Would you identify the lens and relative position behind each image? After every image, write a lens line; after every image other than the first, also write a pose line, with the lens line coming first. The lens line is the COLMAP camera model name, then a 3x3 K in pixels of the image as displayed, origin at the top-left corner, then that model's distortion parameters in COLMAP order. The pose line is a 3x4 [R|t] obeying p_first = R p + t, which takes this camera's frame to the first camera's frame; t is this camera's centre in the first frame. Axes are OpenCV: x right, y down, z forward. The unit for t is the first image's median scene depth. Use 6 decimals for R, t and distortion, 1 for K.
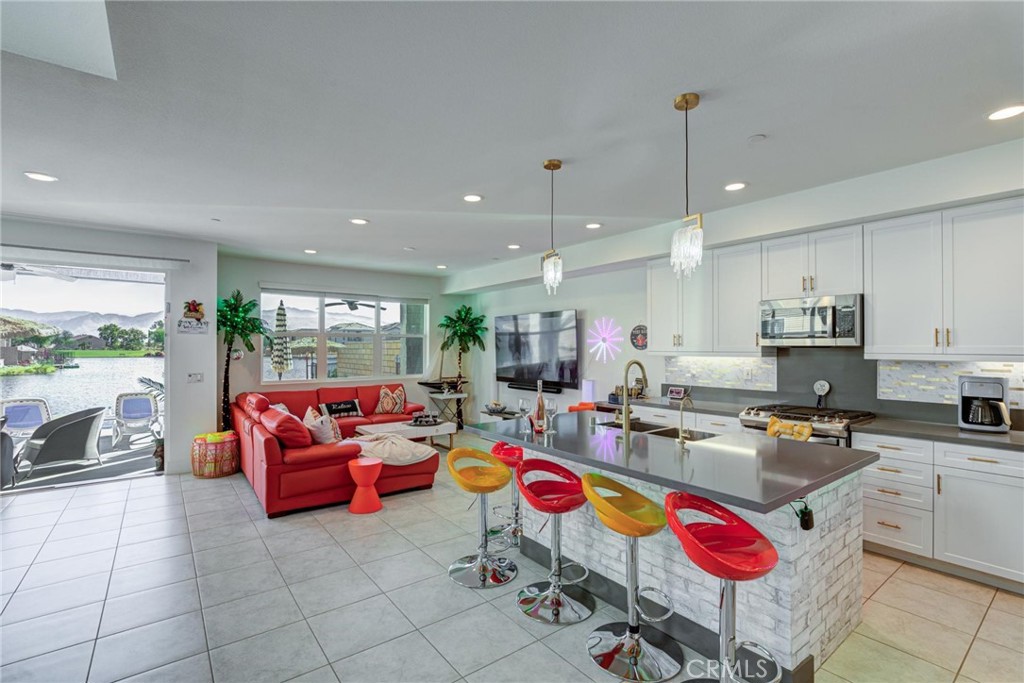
lens RADIAL K [[465.2, 0, 509.7], [0, 465.2, 342.8], [0, 0, 1]] dist [-0.023622, 0.007591]
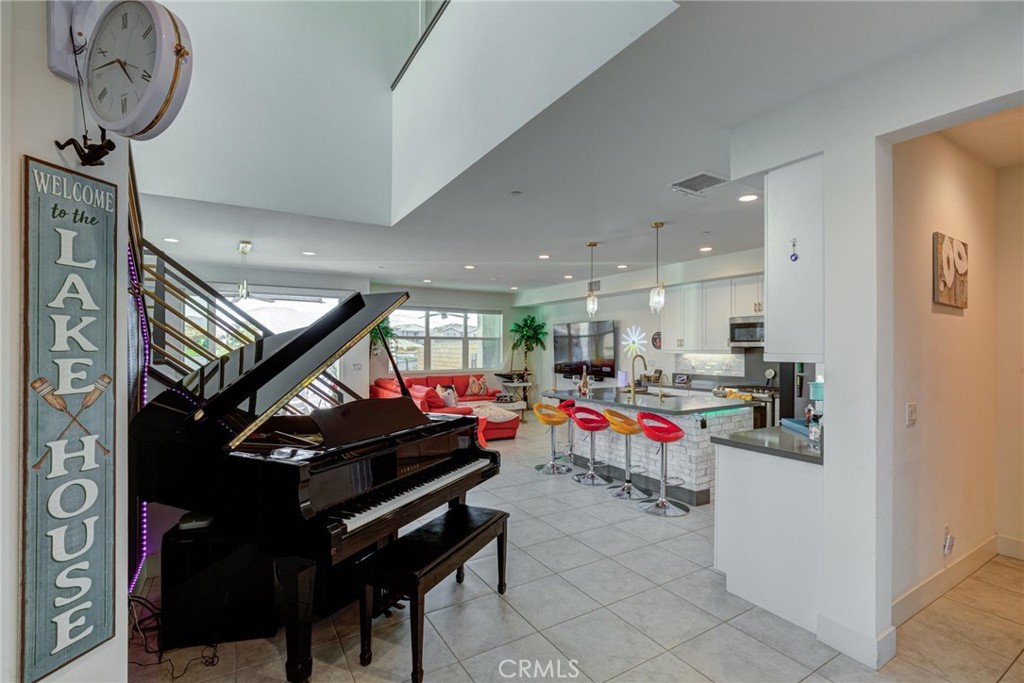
lens RADIAL K [[468.7, 0, 509.5], [0, 468.7, 350.4], [0, 0, 1]] dist [-0.025756, 0.008178]
pose [[0.994122, 0.002403, -0.108239, -0.016668], [-0.000769, 0.999885, 0.015140, -0.002743], [0.108263, -0.014968, 0.994010, -0.489176]]
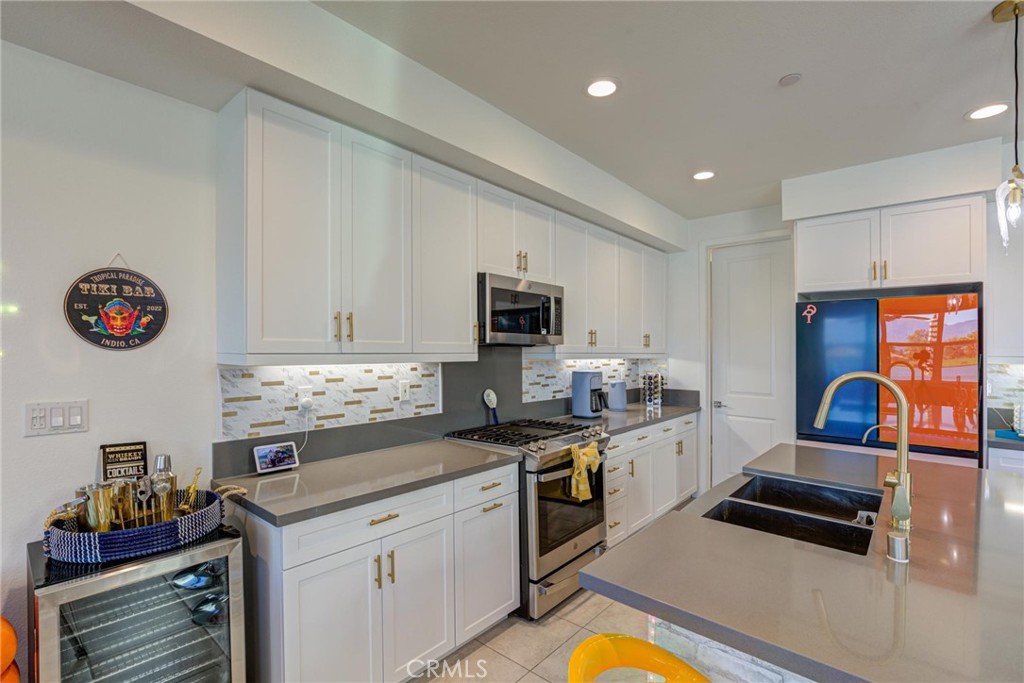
lens RADIAL K [[465.2, 0, 509.7], [0, 465.2, 342.8], [0, 0, 1]] dist [-0.023622, 0.007591]
pose [[-0.204580, 0.011718, 0.978780, -0.066644], [-0.014262, 0.999787, -0.014950, 0.012004], [-0.978746, -0.017018, -0.204369, 0.856137]]
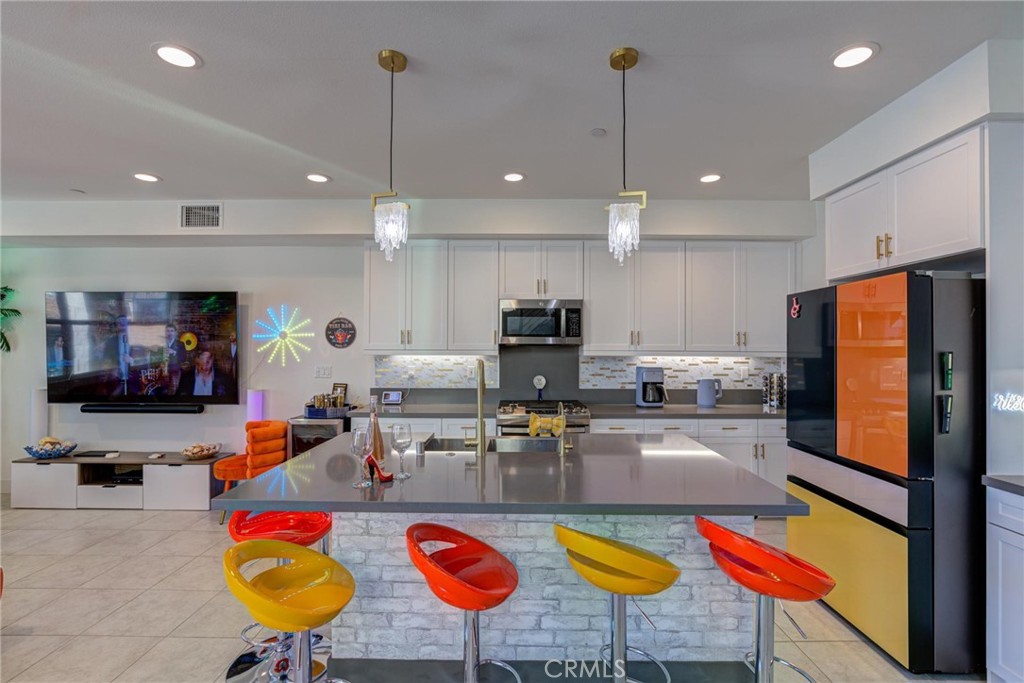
lens RADIAL K [[465.2, 0, 509.7], [0, 465.2, 342.8], [0, 0, 1]] dist [-0.023622, 0.007591]
pose [[0.611312, 0.007739, 0.791352, -0.187773], [-0.009102, 0.999955, -0.002747, 0.005602], [-0.791337, -0.005523, 0.611355, 0.286324]]
